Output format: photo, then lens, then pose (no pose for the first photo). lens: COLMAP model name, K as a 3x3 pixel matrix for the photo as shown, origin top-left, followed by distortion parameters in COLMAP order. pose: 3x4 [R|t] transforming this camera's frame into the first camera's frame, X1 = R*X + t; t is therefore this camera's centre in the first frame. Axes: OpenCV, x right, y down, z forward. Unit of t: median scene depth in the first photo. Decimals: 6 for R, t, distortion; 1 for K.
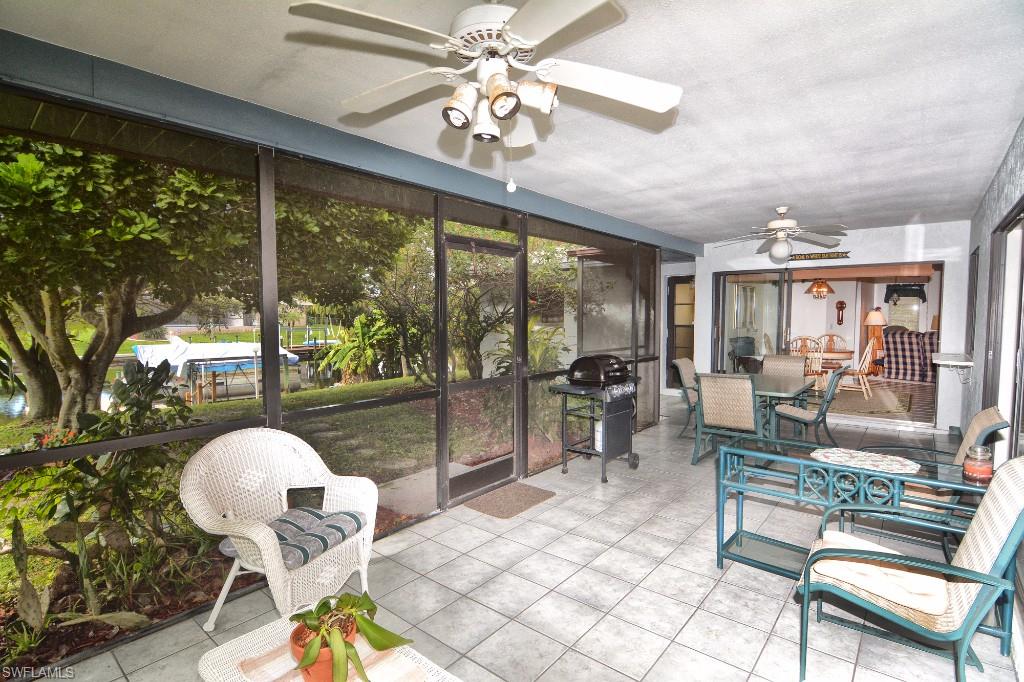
lens RADIAL K [[497.0, 0, 507.4], [0, 497.0, 341.4], [0, 0, 1]] dist [-0.030046, -0.001545]
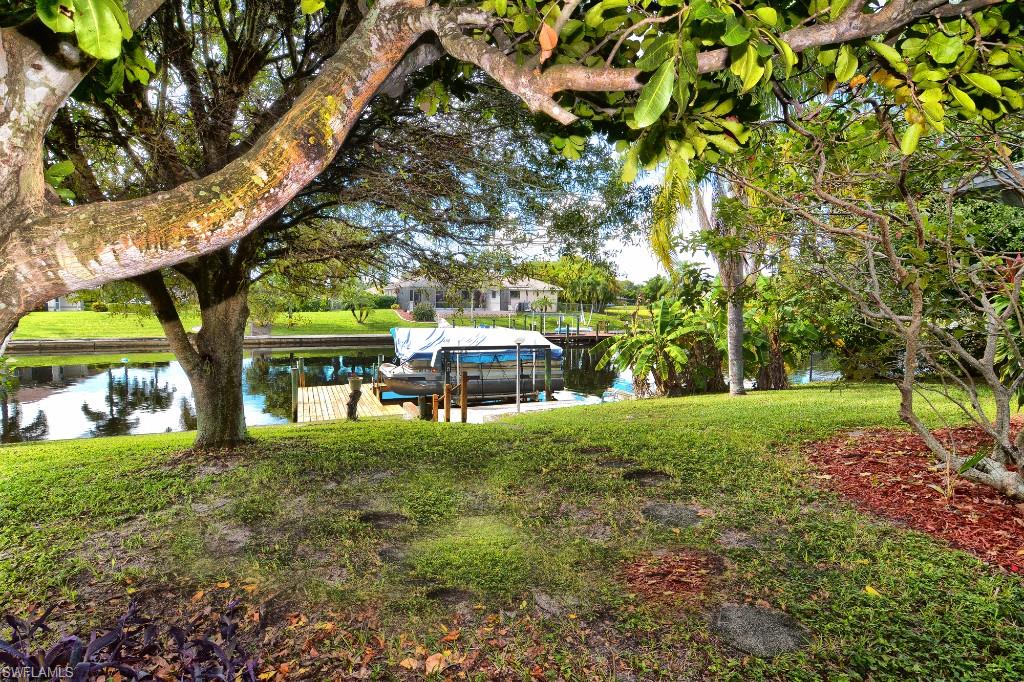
lens RADIAL K [[497.0, 0, 511.3], [0, 497.0, 341.1], [0, 0, 1]] dist [-0.030046, -0.001545]
pose [[0.894519, 0.048180, -0.444425, -0.180380], [-0.038205, 0.998777, 0.031381, -0.004266], [0.445393, -0.011091, 0.895266, 0.310846]]
